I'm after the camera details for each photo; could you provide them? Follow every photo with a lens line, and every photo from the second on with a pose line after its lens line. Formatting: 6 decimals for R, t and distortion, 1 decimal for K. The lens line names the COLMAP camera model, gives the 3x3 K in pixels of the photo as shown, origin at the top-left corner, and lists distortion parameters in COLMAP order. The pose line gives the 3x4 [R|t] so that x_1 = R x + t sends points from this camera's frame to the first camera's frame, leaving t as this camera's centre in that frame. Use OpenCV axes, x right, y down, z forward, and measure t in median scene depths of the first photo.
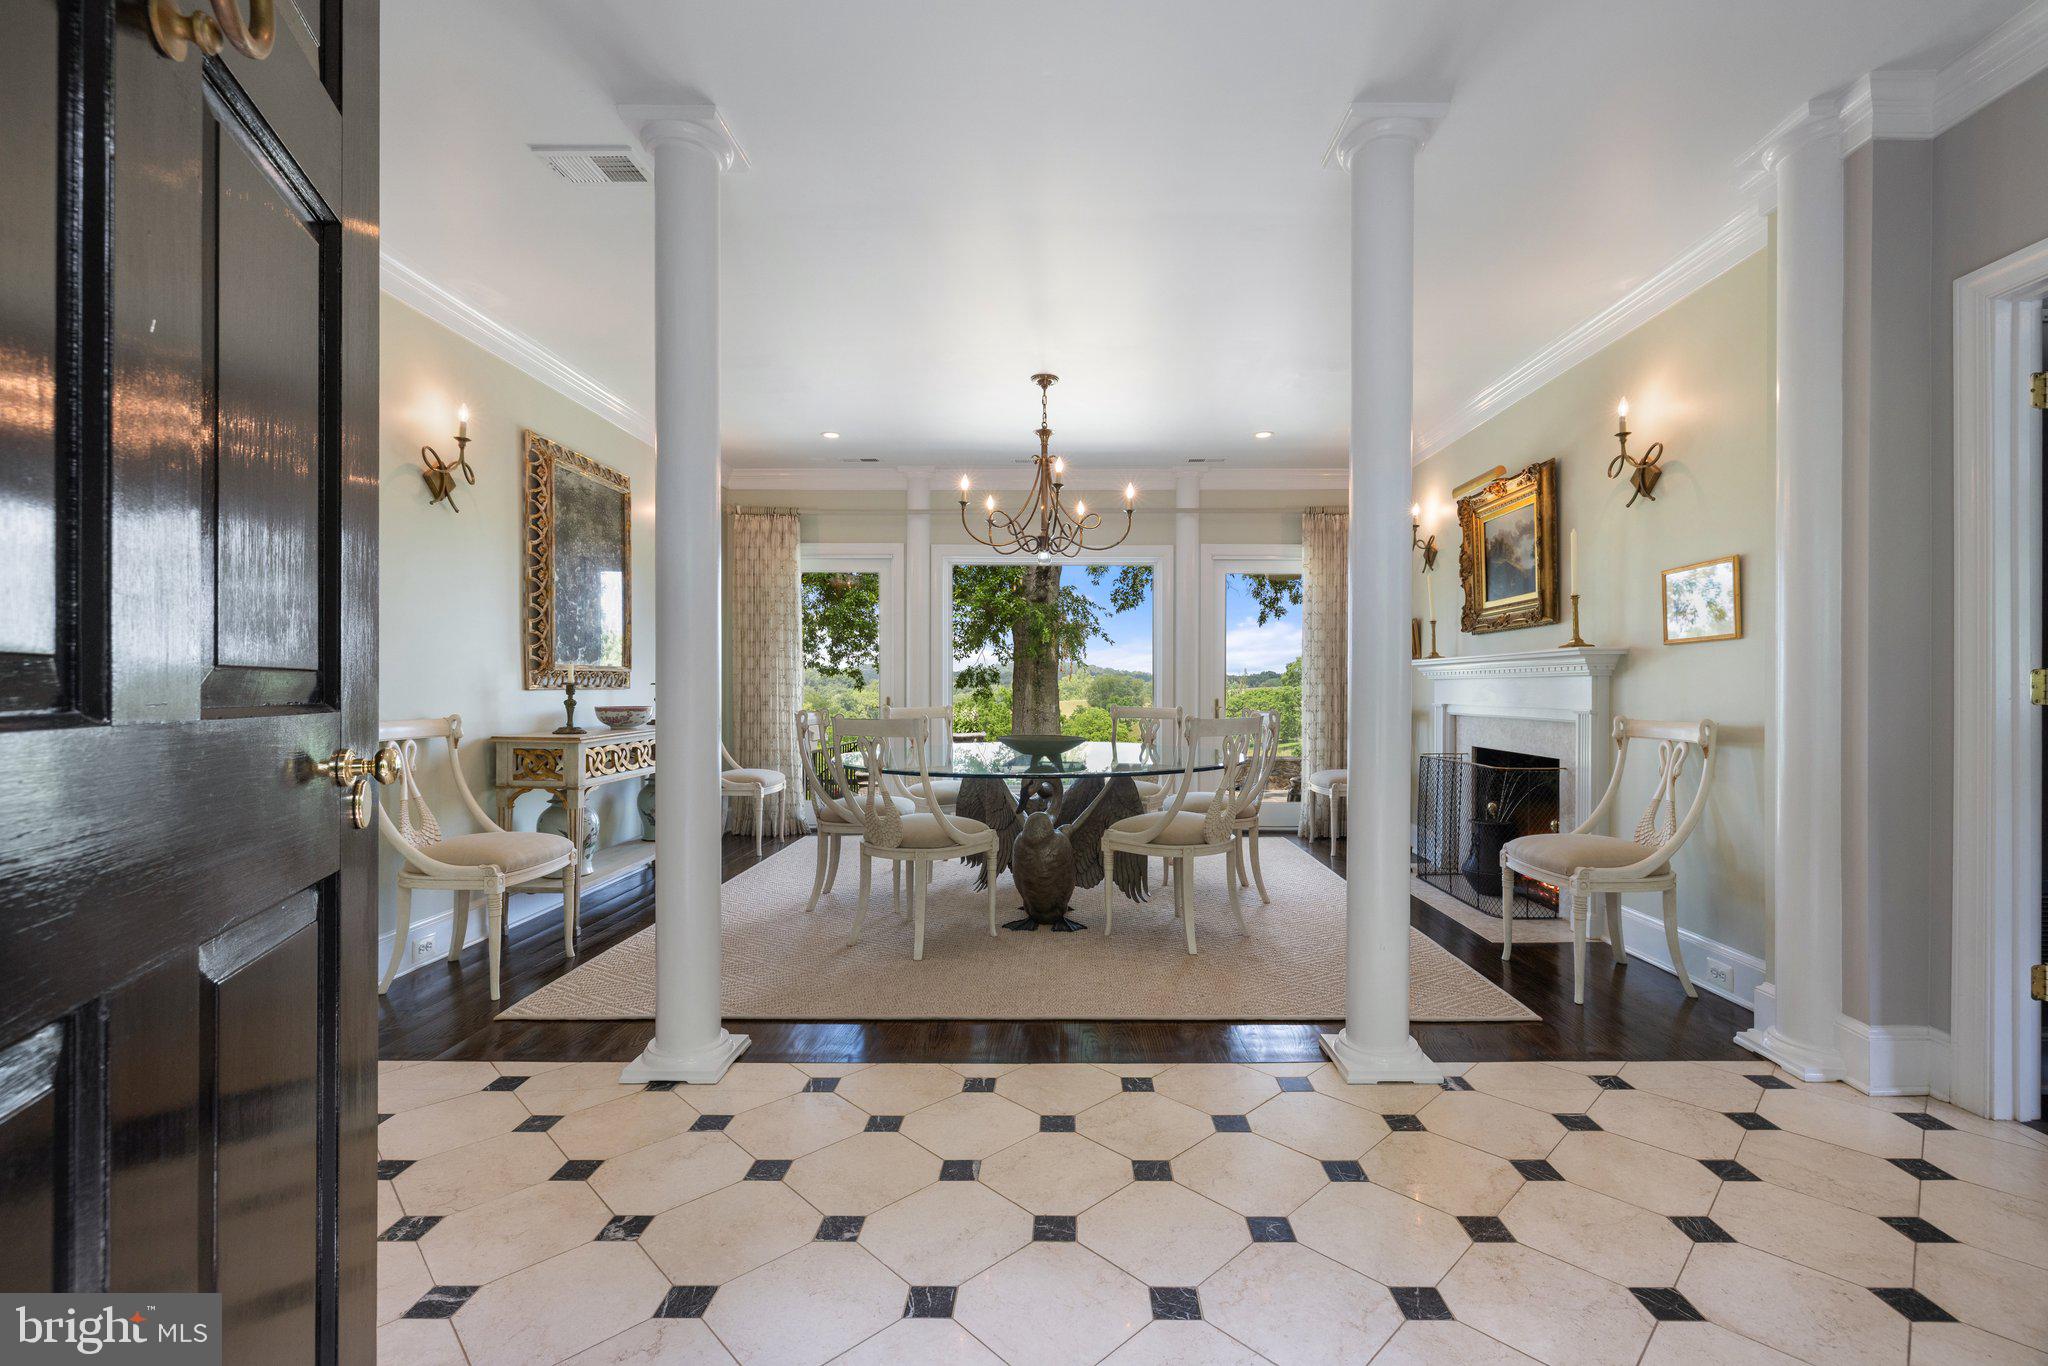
lens RADIAL K [[875.5, 0, 1027.3], [0, 875.5, 671.9], [0, 0, 1]] dist [-0.000214, -0.000046]
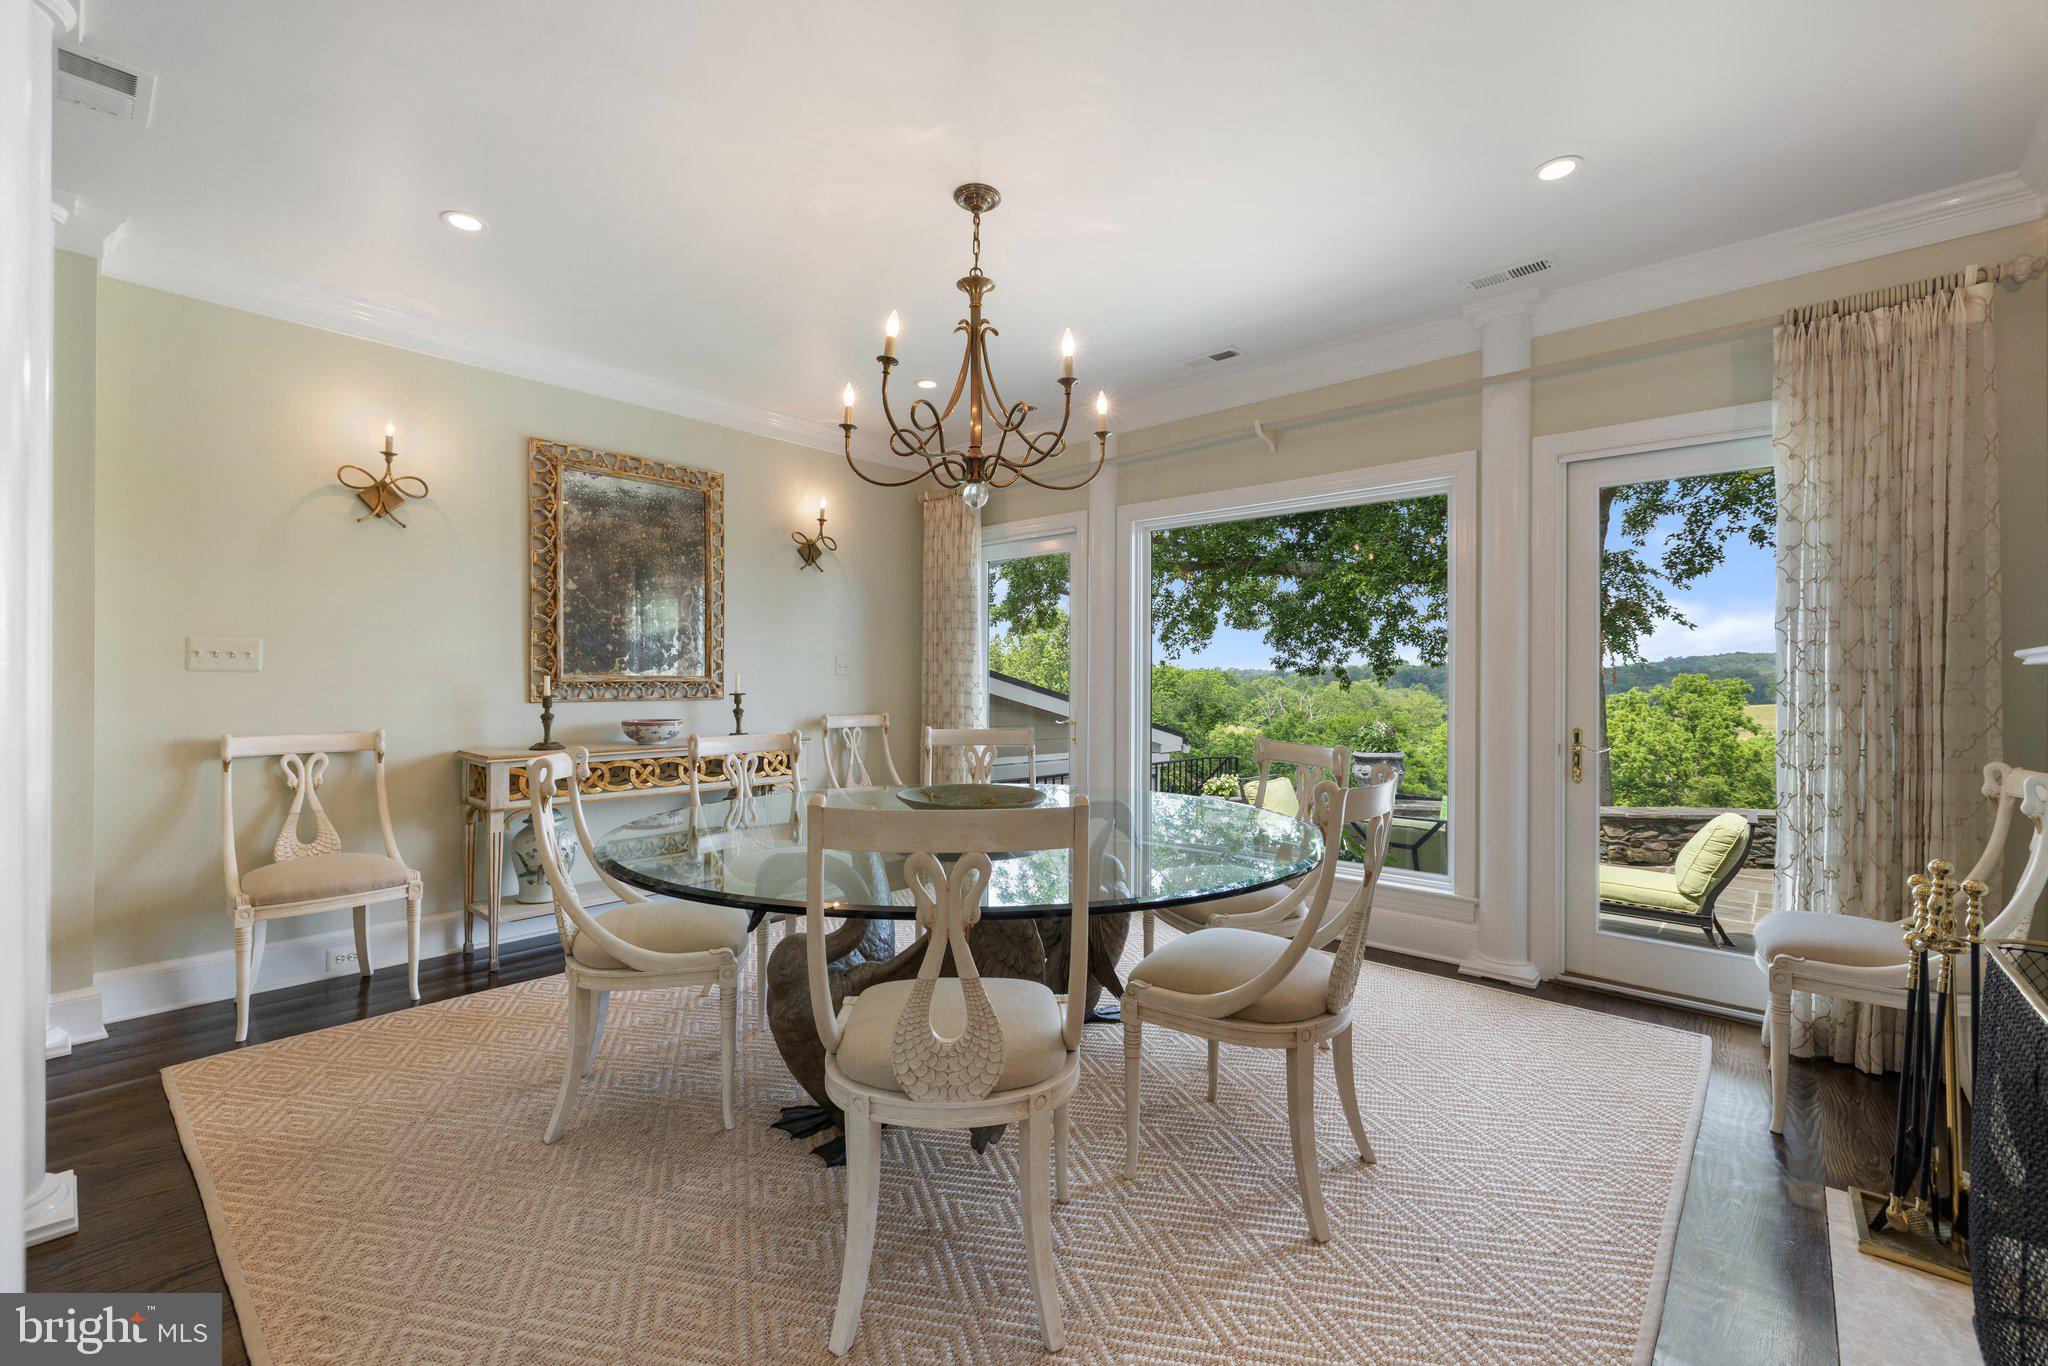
lens RADIAL K [[836.7, 0, 1019.4], [0, 836.7, 667.3], [0, 0, 1]] dist [0.001314, 0.000293]
pose [[0.764443, -0.008956, -0.644629, 0.292172], [0.007469, 0.999959, -0.005036, -0.006446], [0.644648, -0.000965, 0.764479, 0.414830]]
